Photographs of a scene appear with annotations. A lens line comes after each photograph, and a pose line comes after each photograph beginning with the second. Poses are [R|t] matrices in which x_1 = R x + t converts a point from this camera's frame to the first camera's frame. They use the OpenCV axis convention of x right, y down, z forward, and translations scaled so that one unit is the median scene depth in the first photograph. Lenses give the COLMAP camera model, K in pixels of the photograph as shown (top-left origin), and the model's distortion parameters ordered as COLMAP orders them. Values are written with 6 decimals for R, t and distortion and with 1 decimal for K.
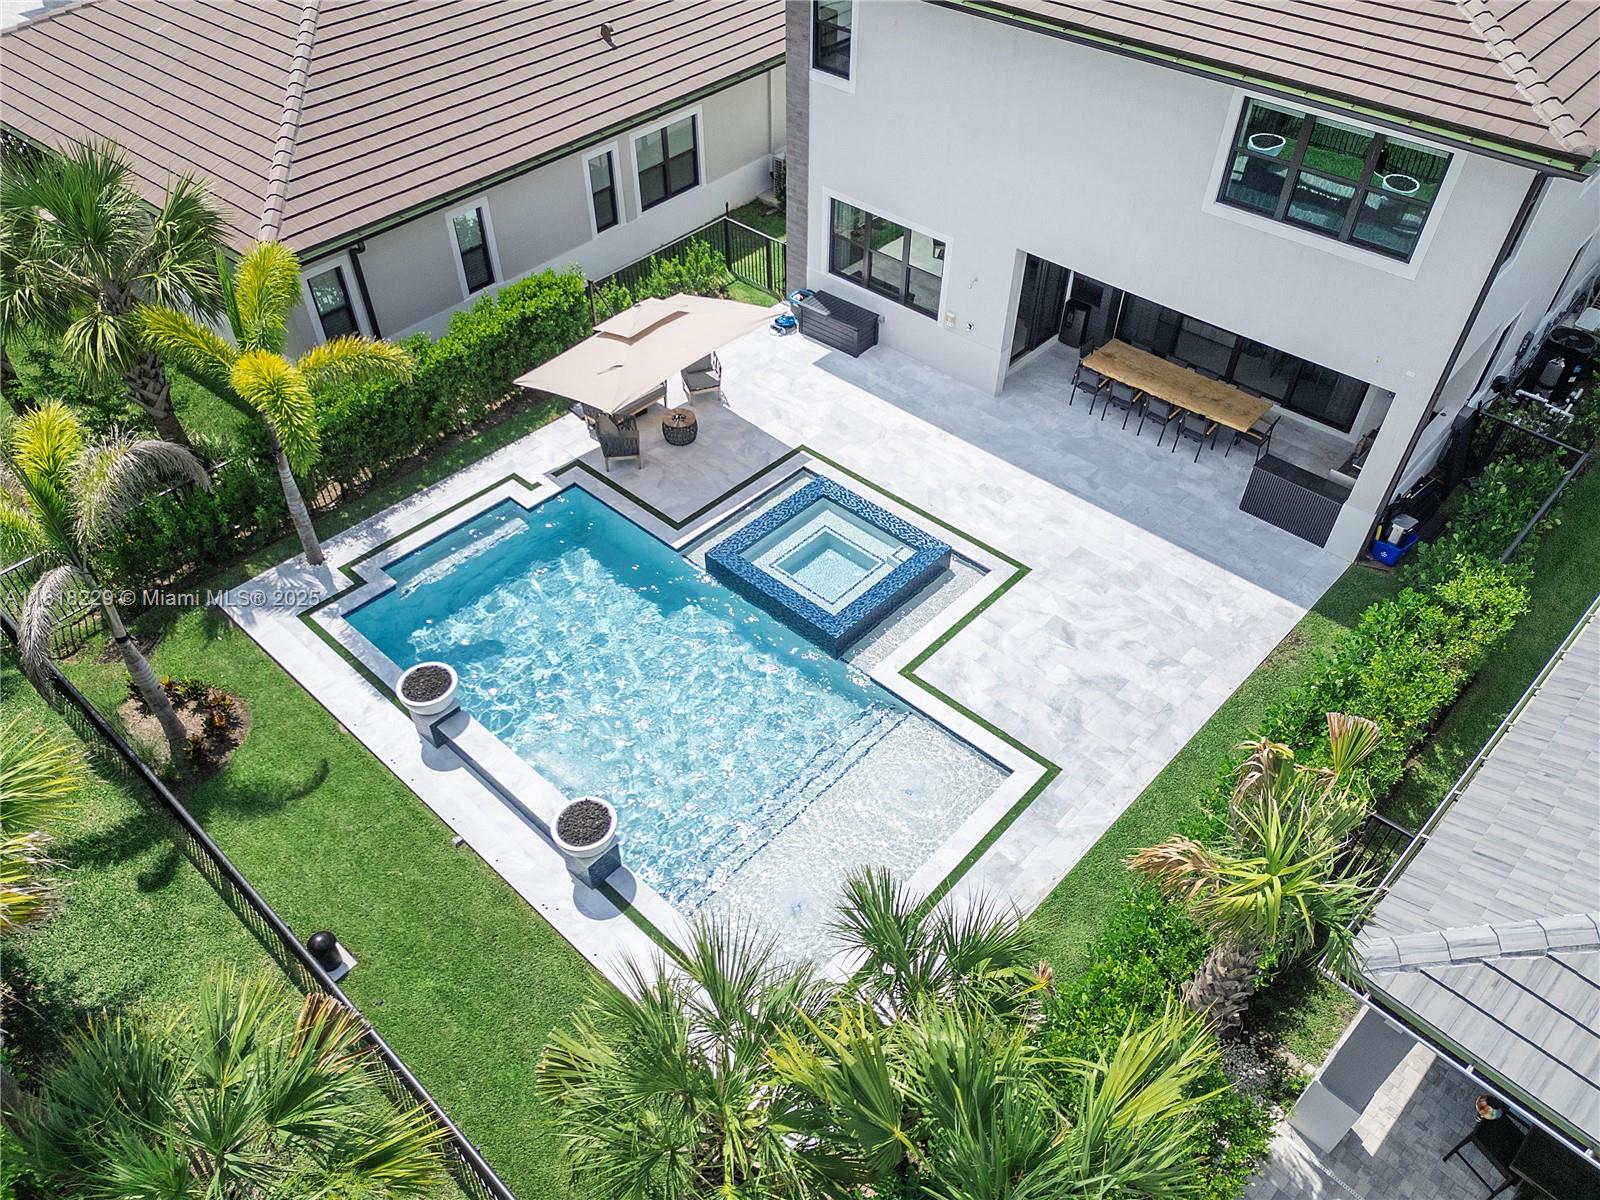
lens RADIAL K [[1124.4, 0, 800.0], [0, 1124.4, 600.0], [0, 0, 1]] dist [0.074382, -0.092510]
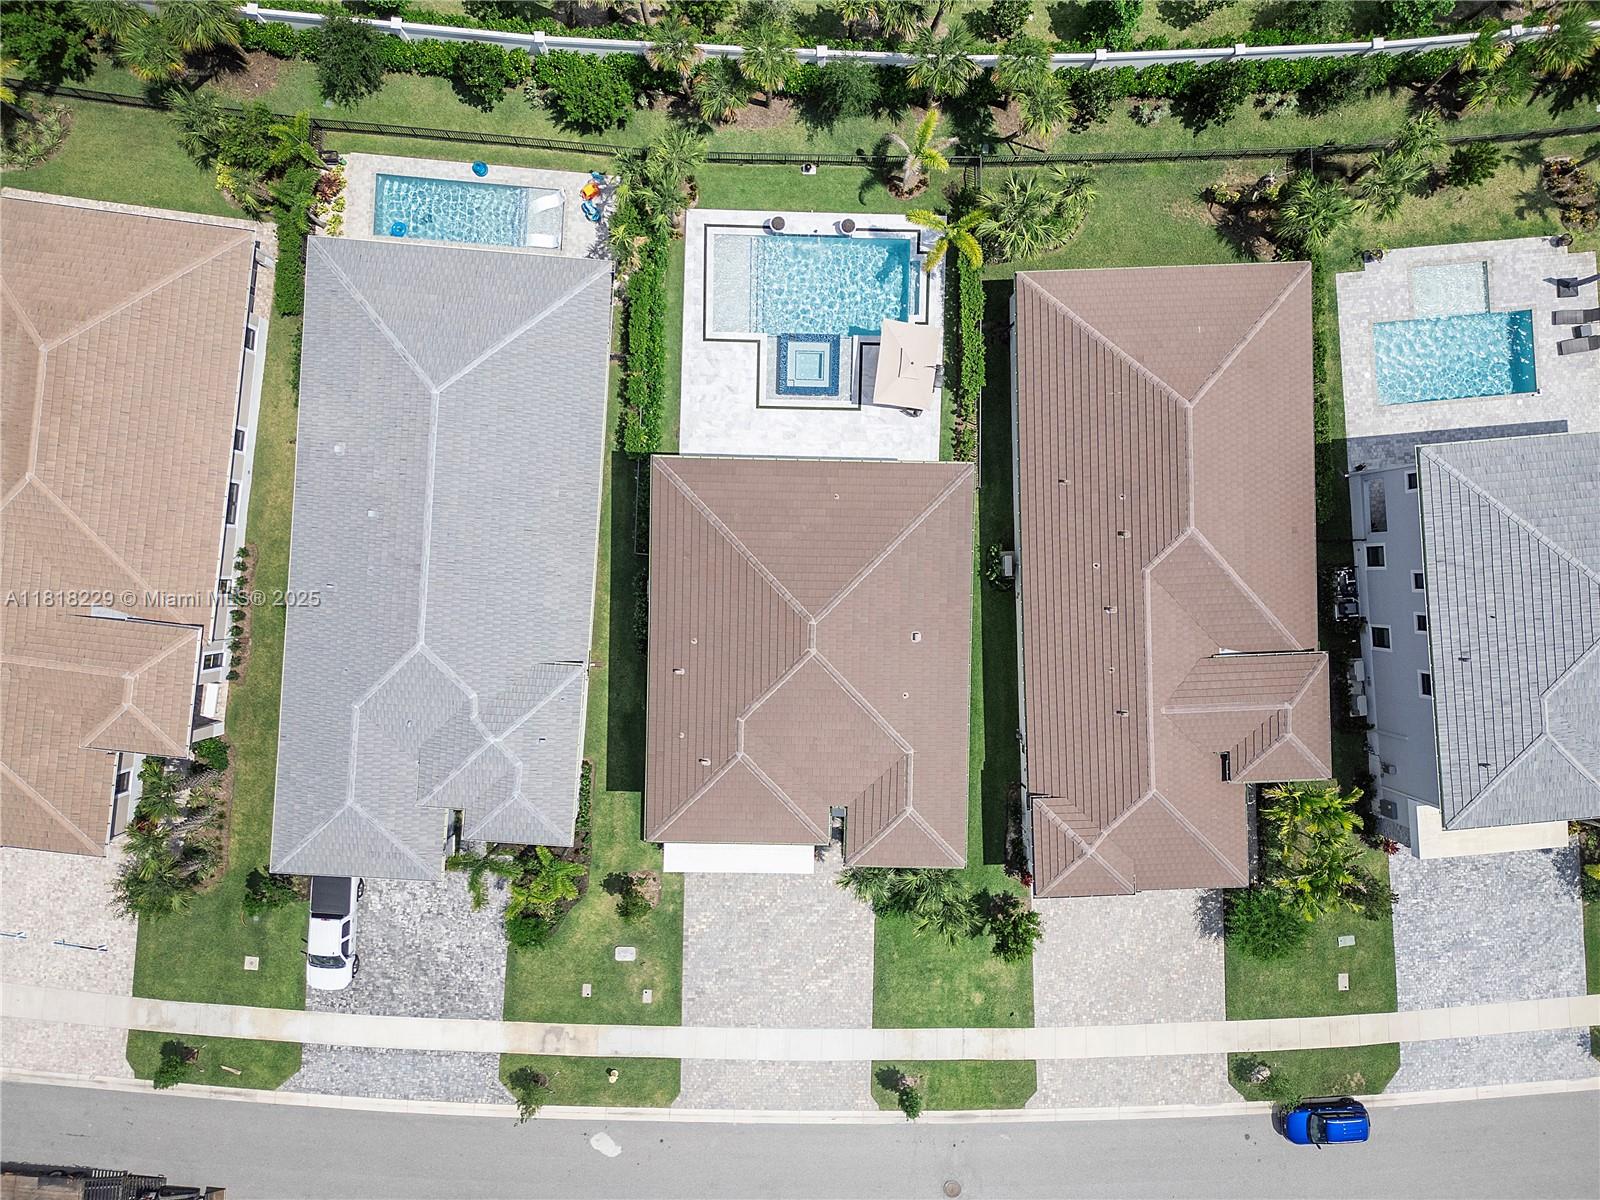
lens RADIAL K [[1124.4, 0, 800.0], [0, 1124.4, 600.0], [0, 0, 1]] dist [0.074382, -0.092510]
pose [[-0.751898, 0.659199, 0.010311, 0.399260], [-0.475578, -0.553155, 0.683992, -2.263495], [0.456590, 0.509389, 0.729417, -0.811546]]
